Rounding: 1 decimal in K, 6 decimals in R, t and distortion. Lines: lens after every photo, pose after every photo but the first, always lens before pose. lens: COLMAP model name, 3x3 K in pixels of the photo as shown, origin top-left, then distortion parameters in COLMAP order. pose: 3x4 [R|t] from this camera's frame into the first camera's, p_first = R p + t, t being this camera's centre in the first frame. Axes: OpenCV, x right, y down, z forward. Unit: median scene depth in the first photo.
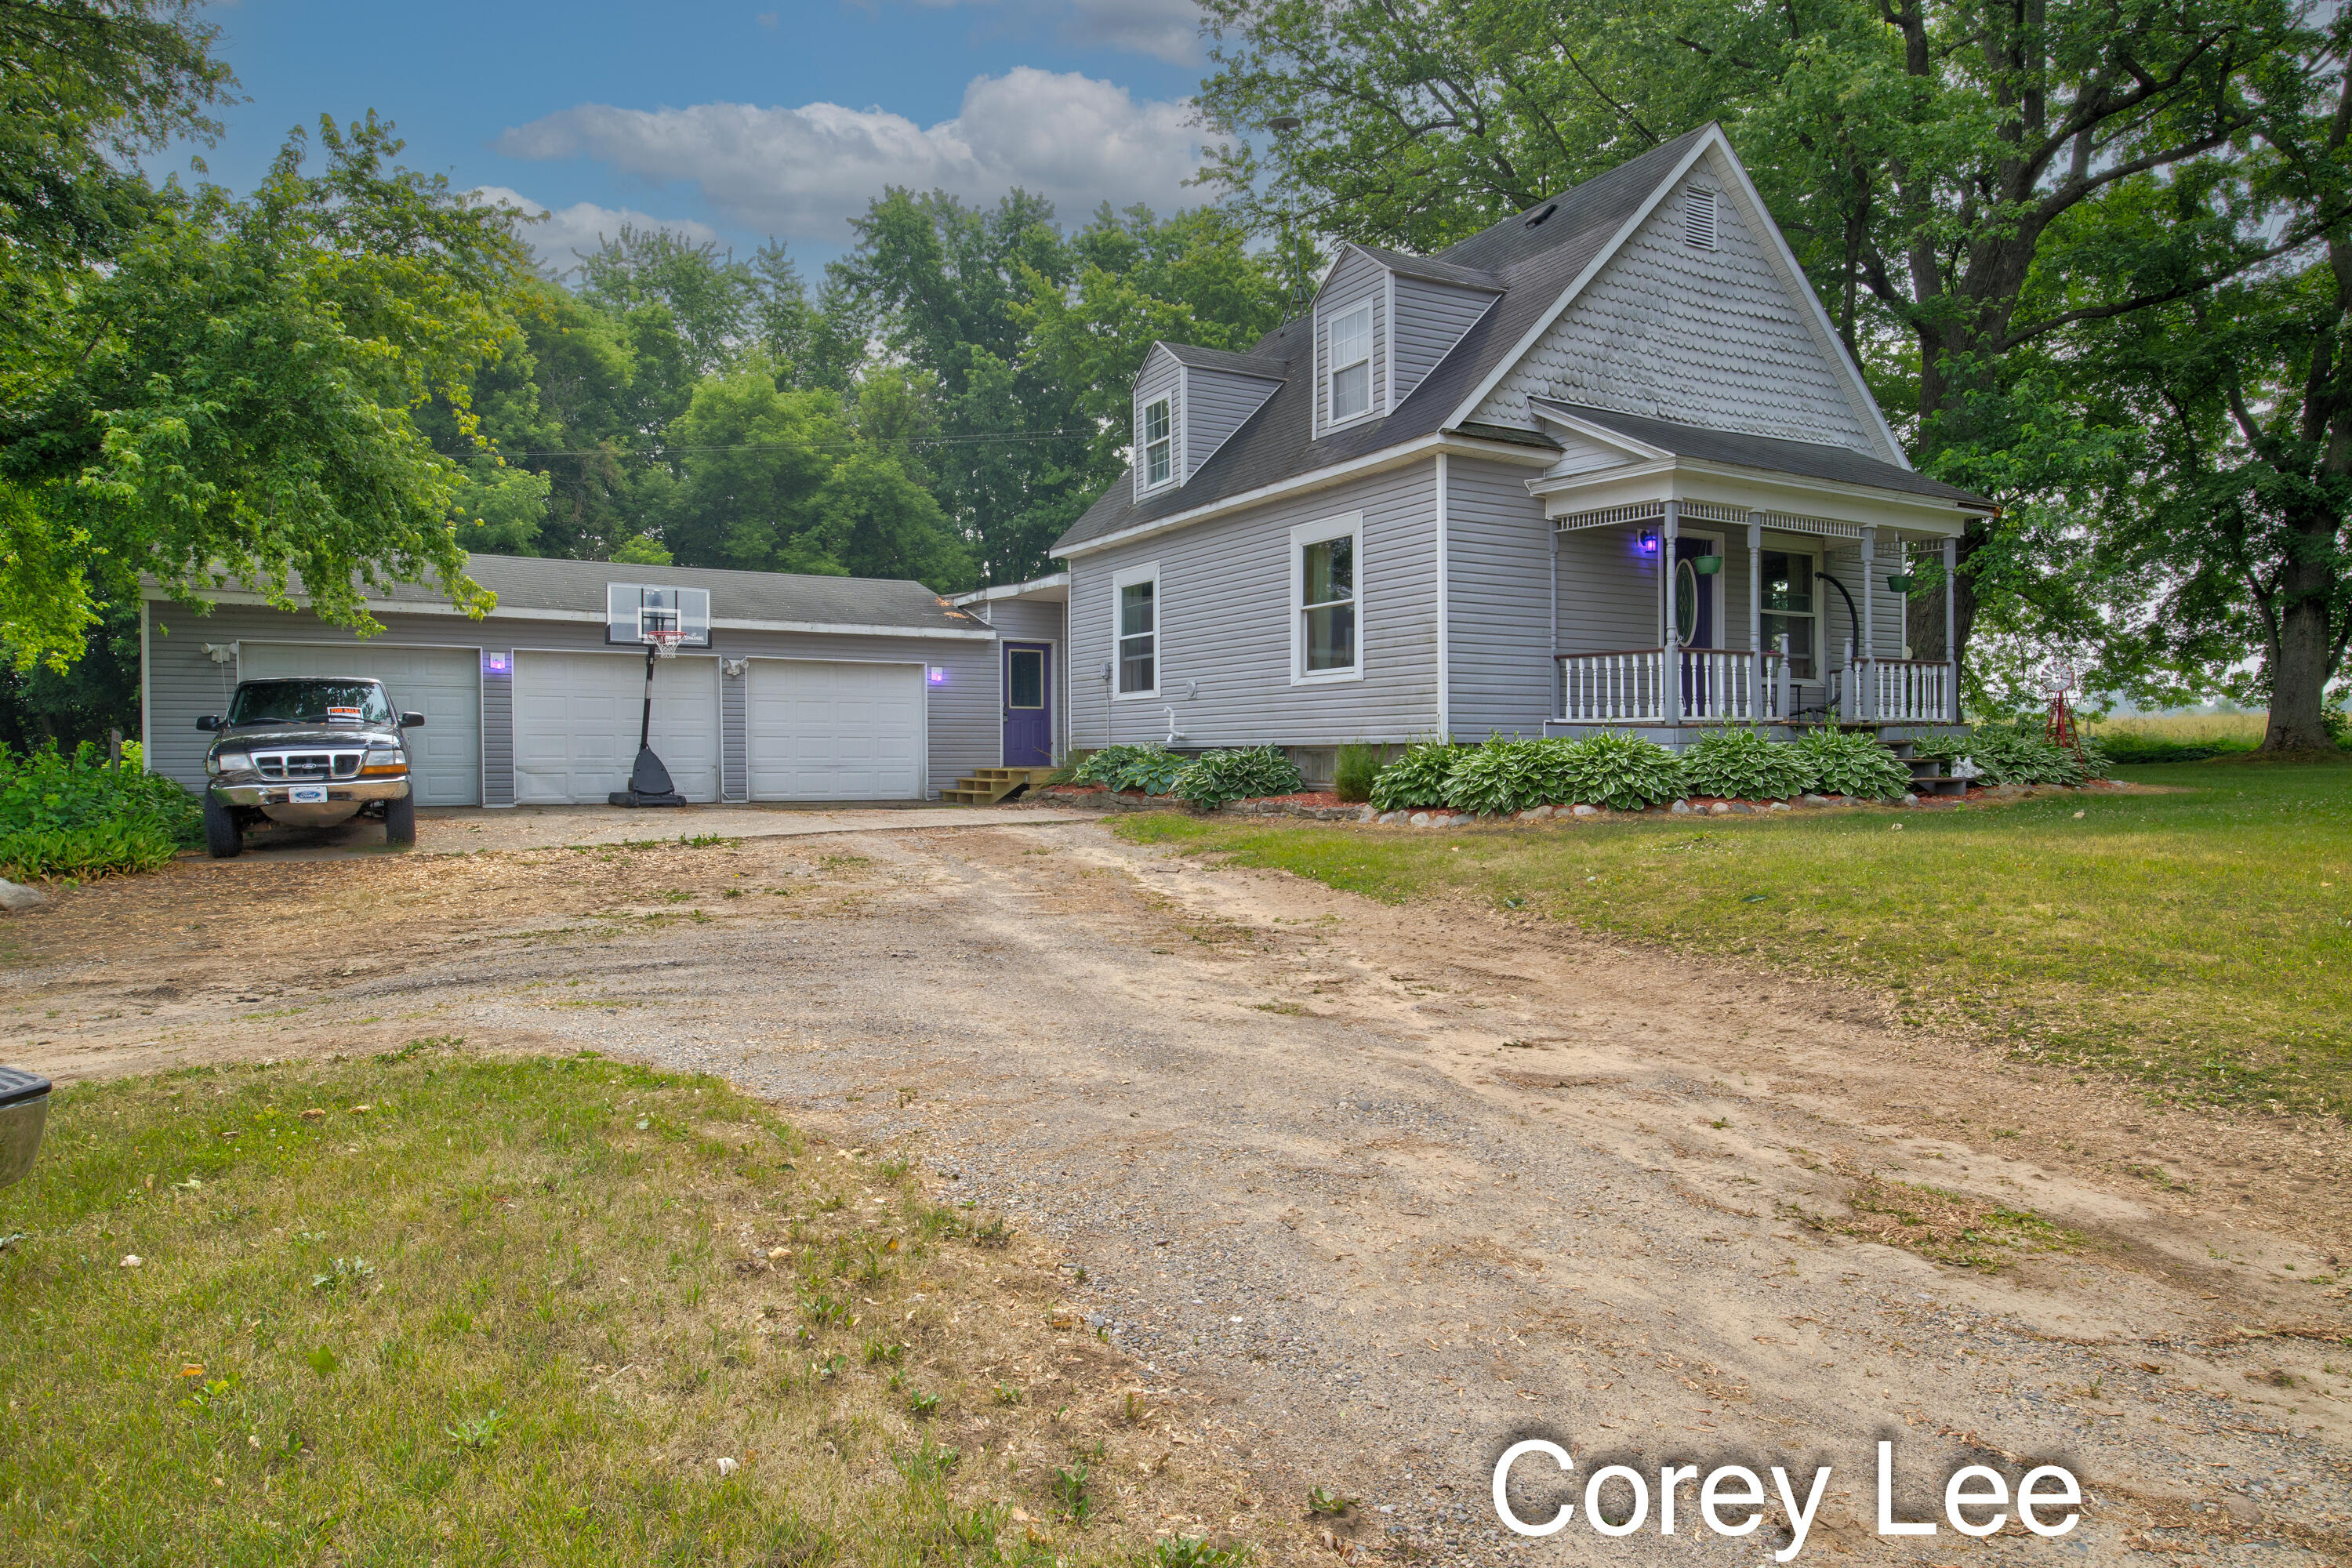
lens RADIAL K [[1377.6, 0, 1147.9], [0, 1377.6, 781.3], [0, 0, 1]] dist [-0.023806, 0.000881]
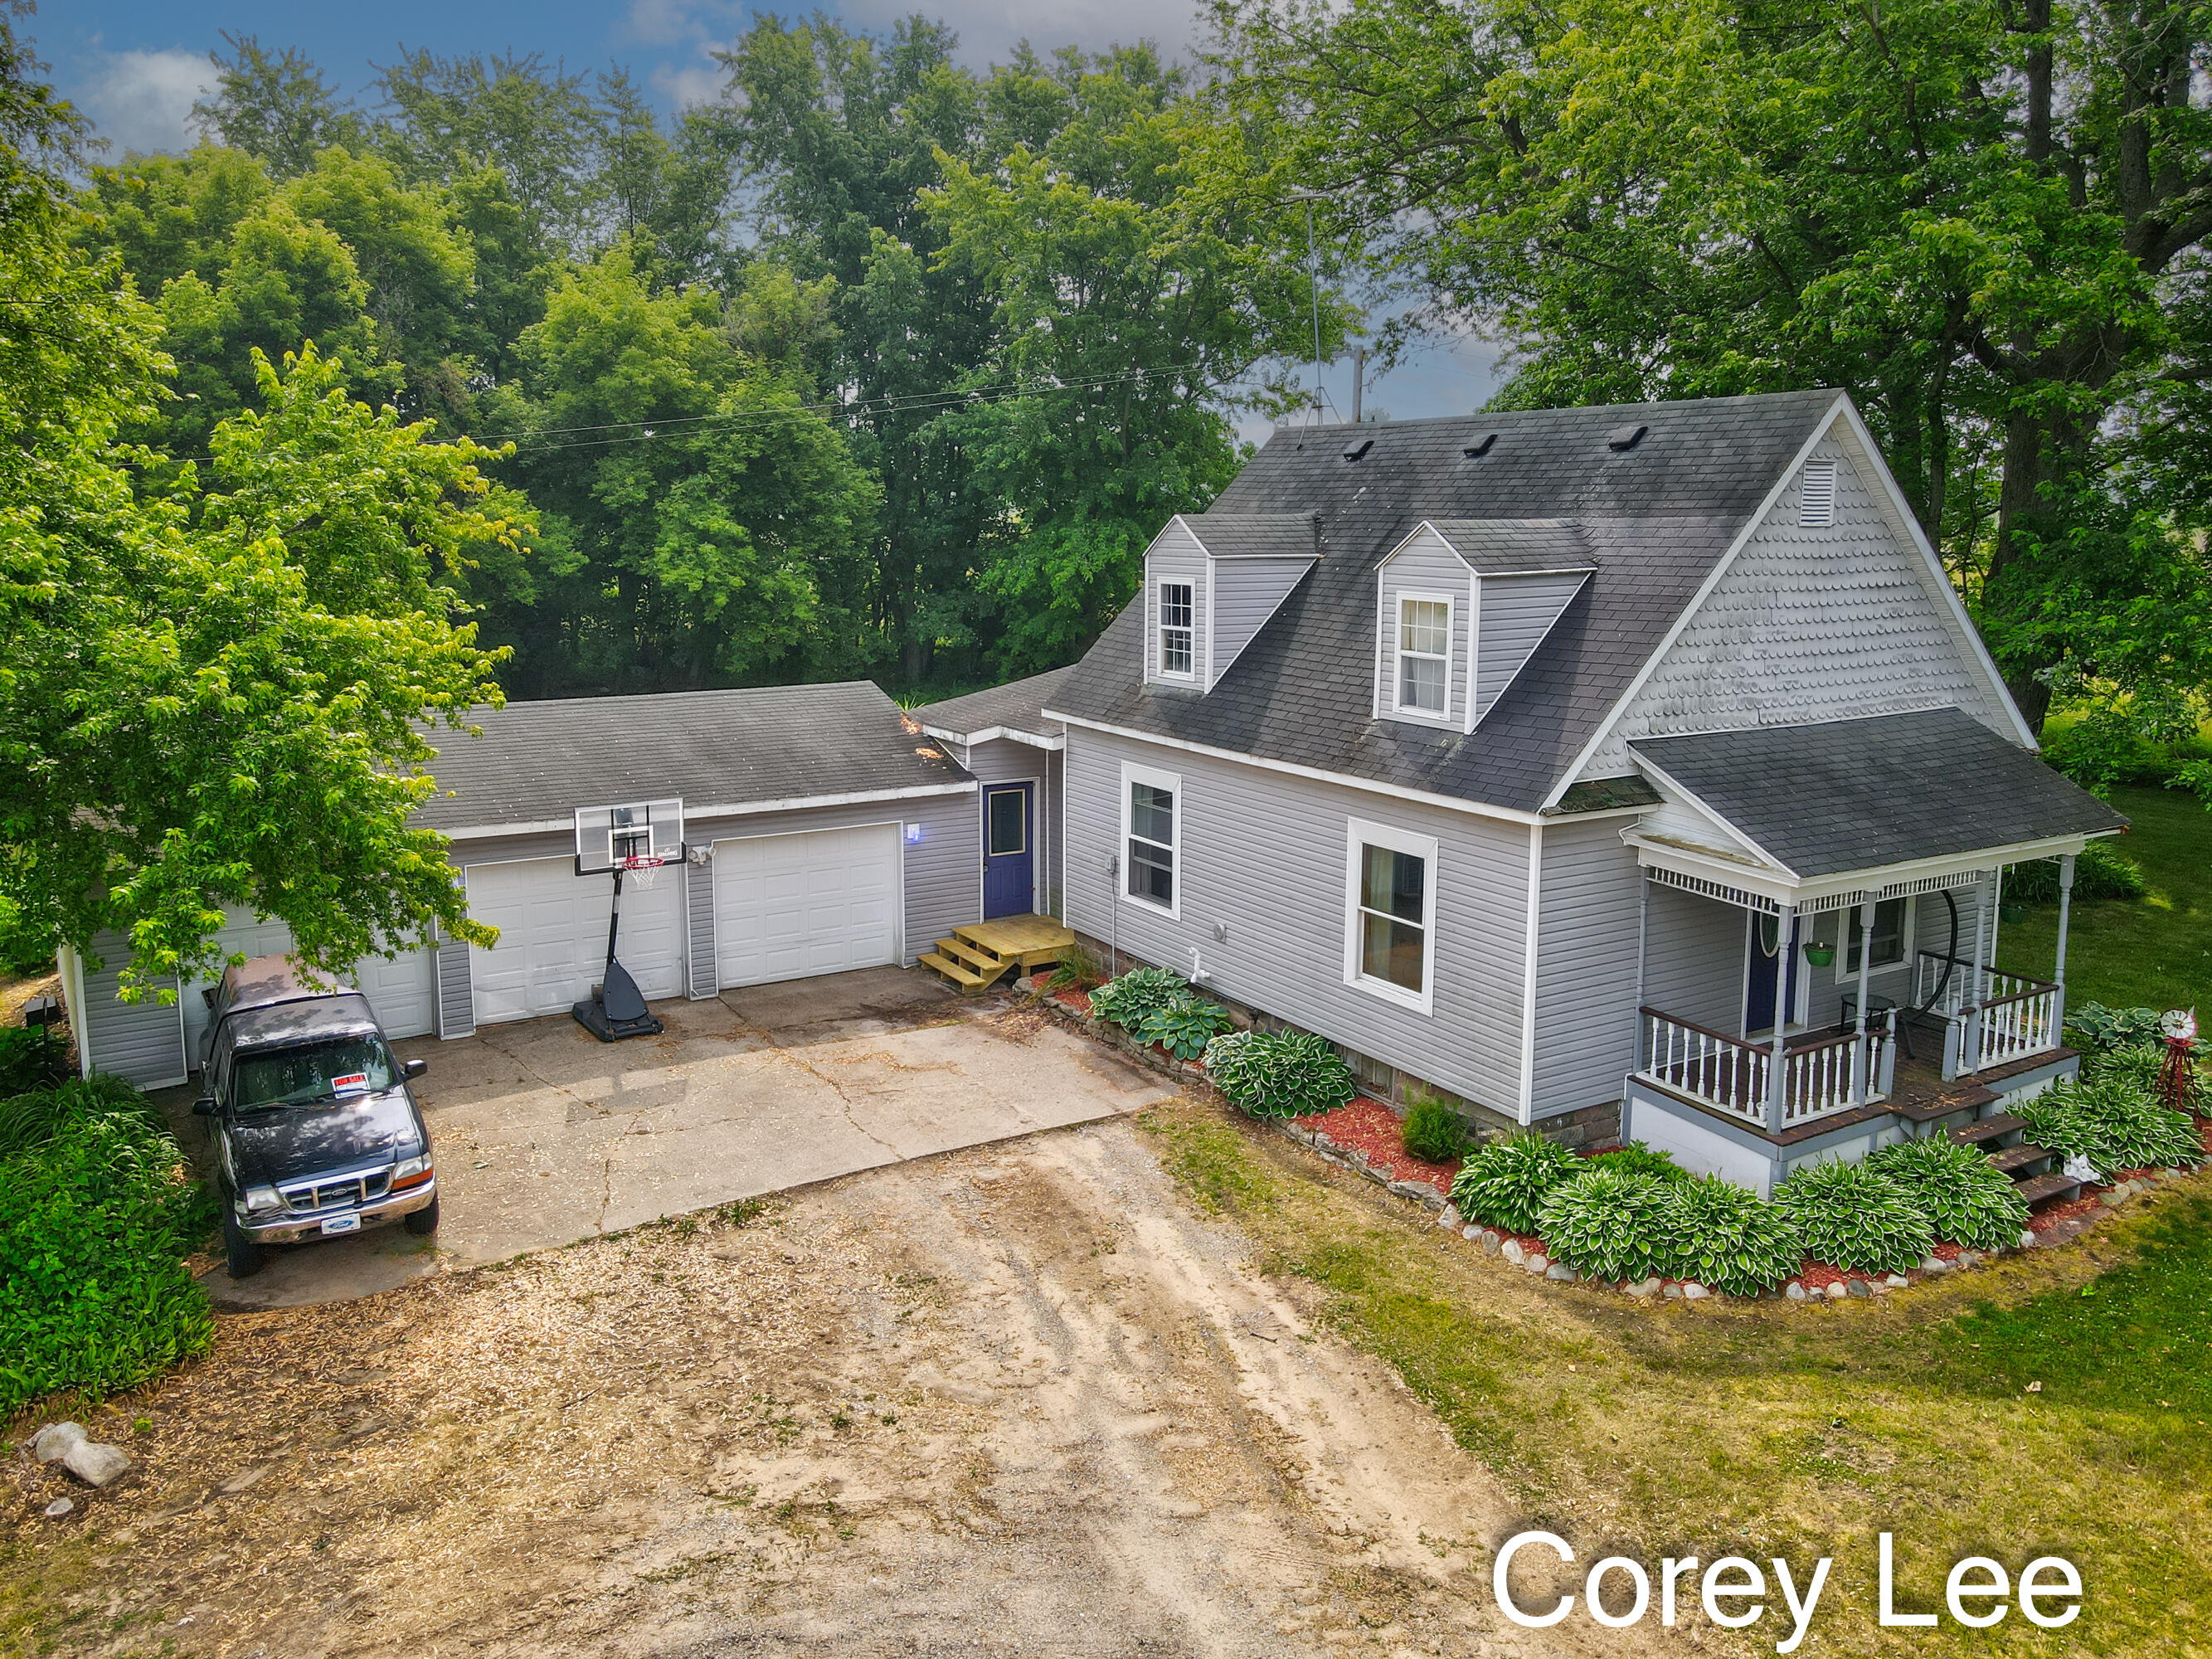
lens RADIAL K [[1597.4, 0, 1042.3], [0, 1597.4, 741.0], [0, 0, 1]] dist [-0.007370, 0.032914]
pose [[0.999827, 0.000151, 0.018589, -0.123944], [-0.002381, 0.992769, 0.120015, -0.371774], [-0.018436, -0.120038, 0.992598, -0.052215]]
